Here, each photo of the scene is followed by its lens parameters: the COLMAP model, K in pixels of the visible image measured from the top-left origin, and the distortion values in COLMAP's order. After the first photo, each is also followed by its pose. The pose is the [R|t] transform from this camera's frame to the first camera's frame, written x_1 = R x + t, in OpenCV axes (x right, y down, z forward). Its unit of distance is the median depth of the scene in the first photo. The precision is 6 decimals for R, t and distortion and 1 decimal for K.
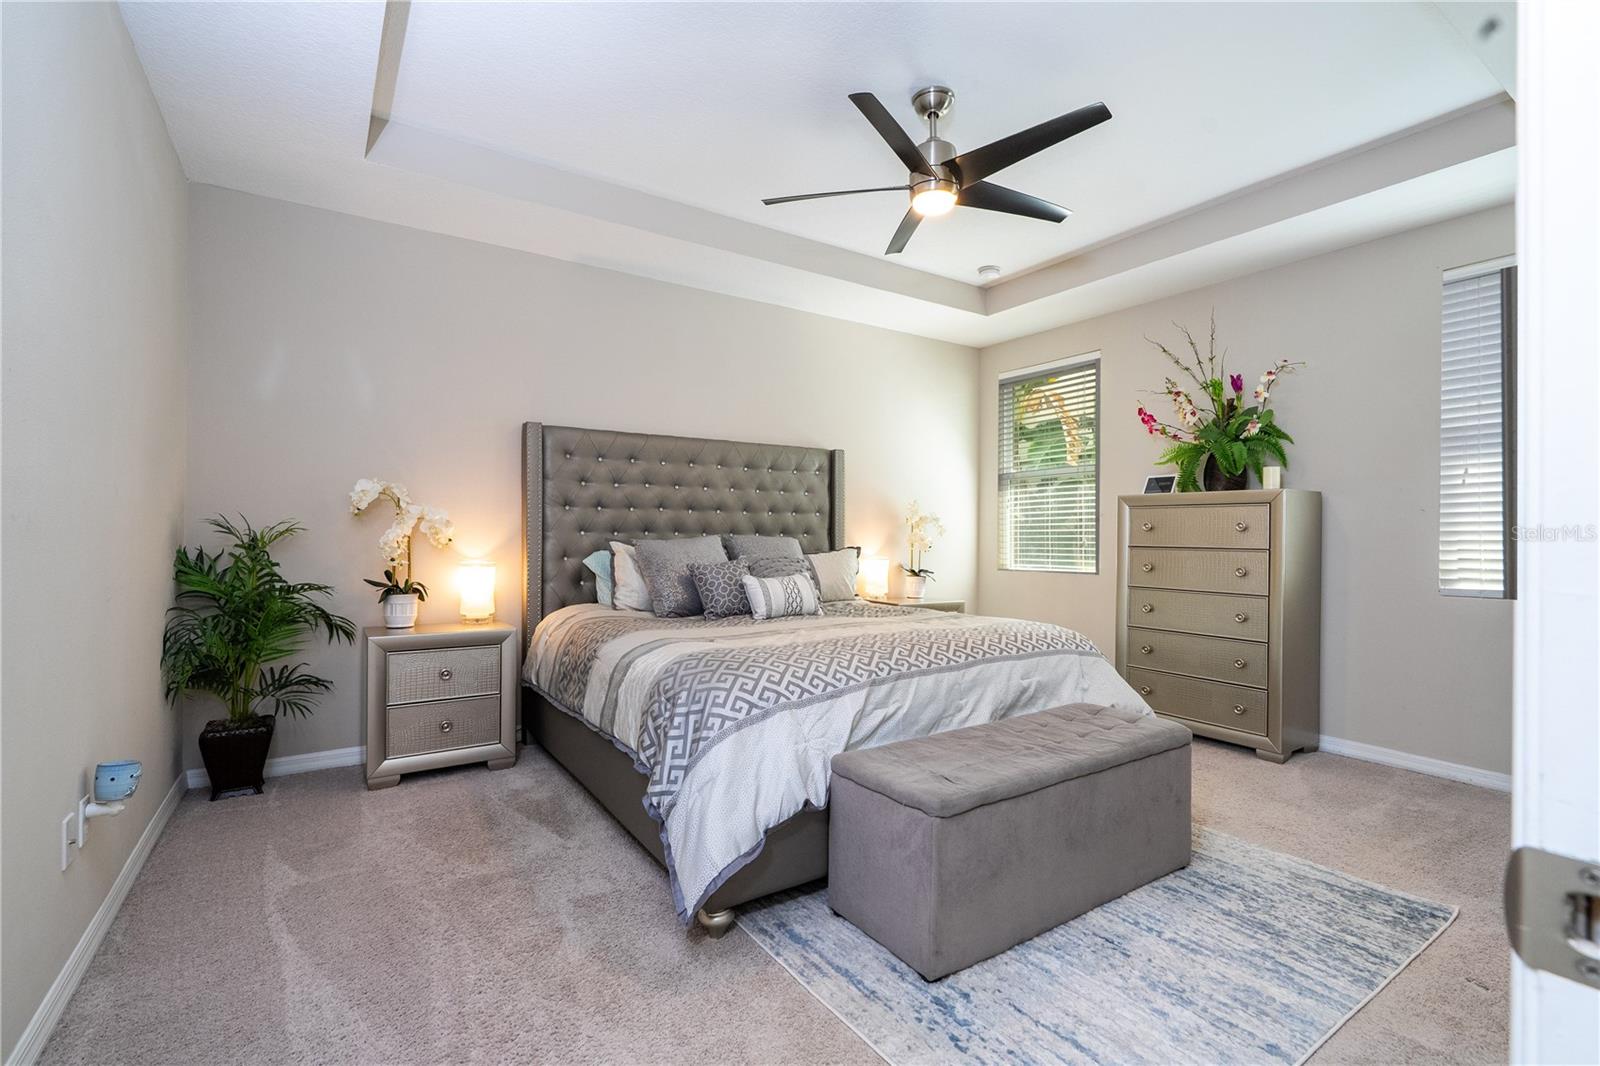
lens RADIAL K [[722.0, 0, 805.9], [0, 722.0, 533.7], [0, 0, 1]] dist [0.001245, 0.000682]
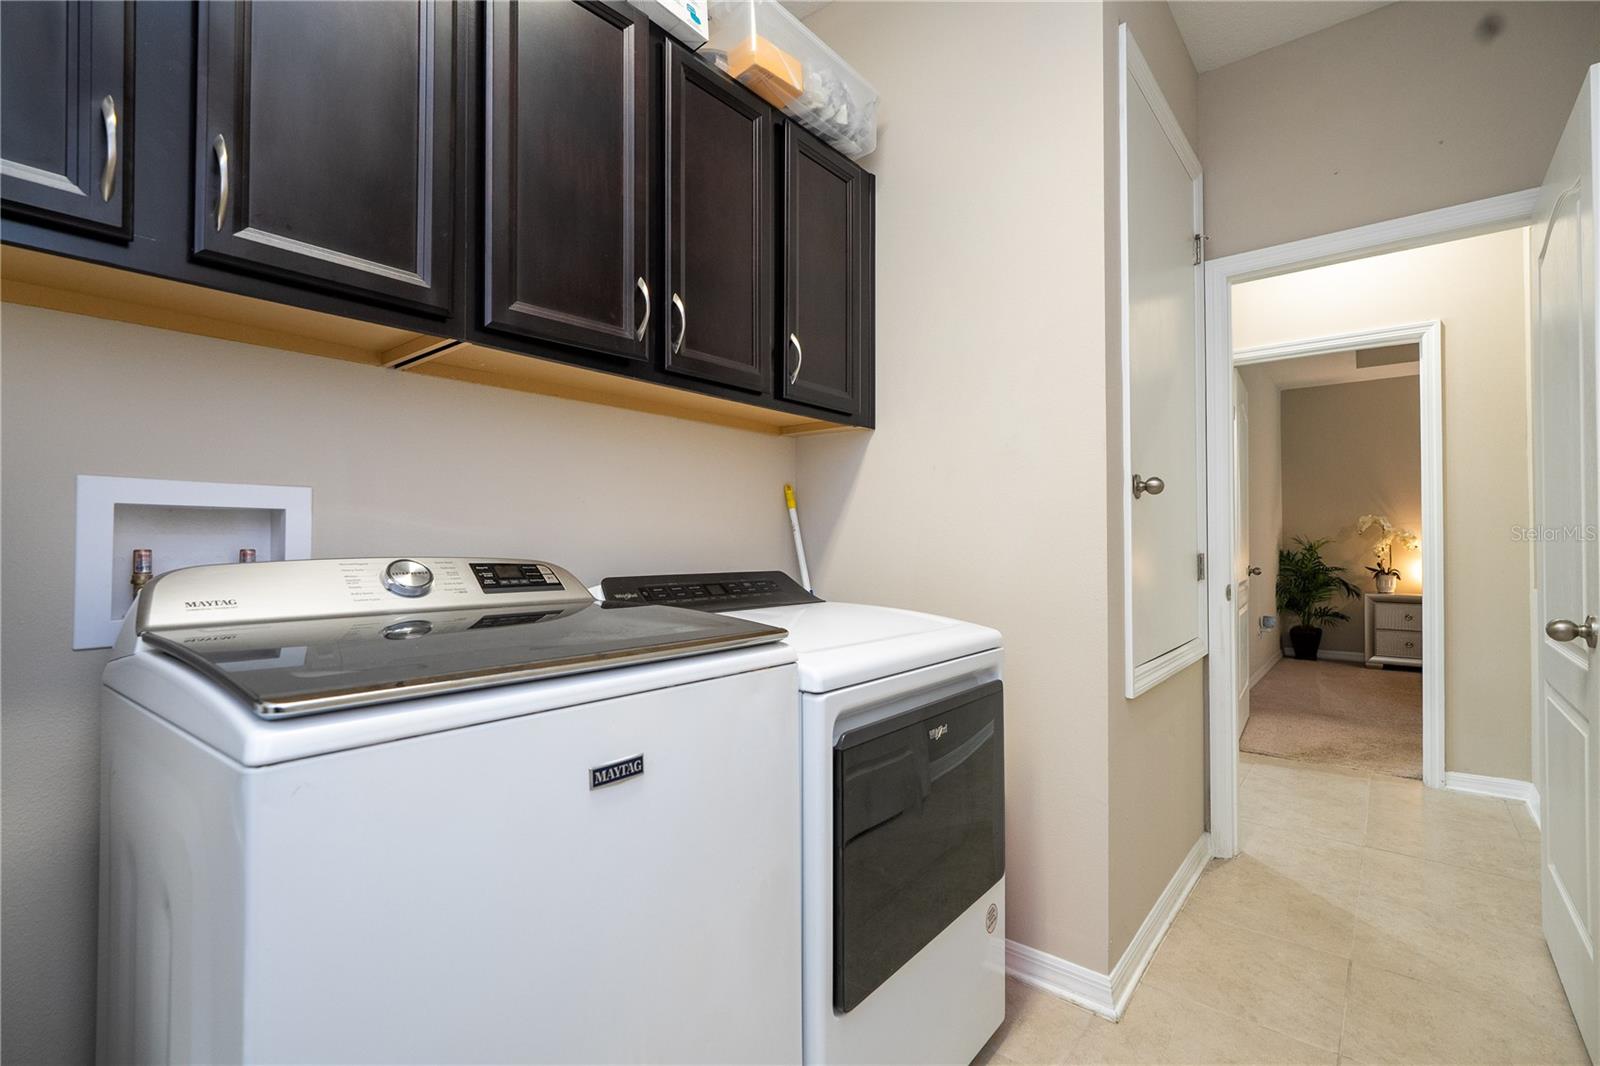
lens RADIAL K [[722.0, 0, 842.5], [0, 722.0, 530.2], [0, 0, 1]] dist [0.001245, 0.000682]
pose [[0.309519, -0.019696, -0.950689, 0.868563], [0.008215, 0.999804, -0.018039, -0.012924], [0.950858, -0.002226, 0.309620, -1.014894]]
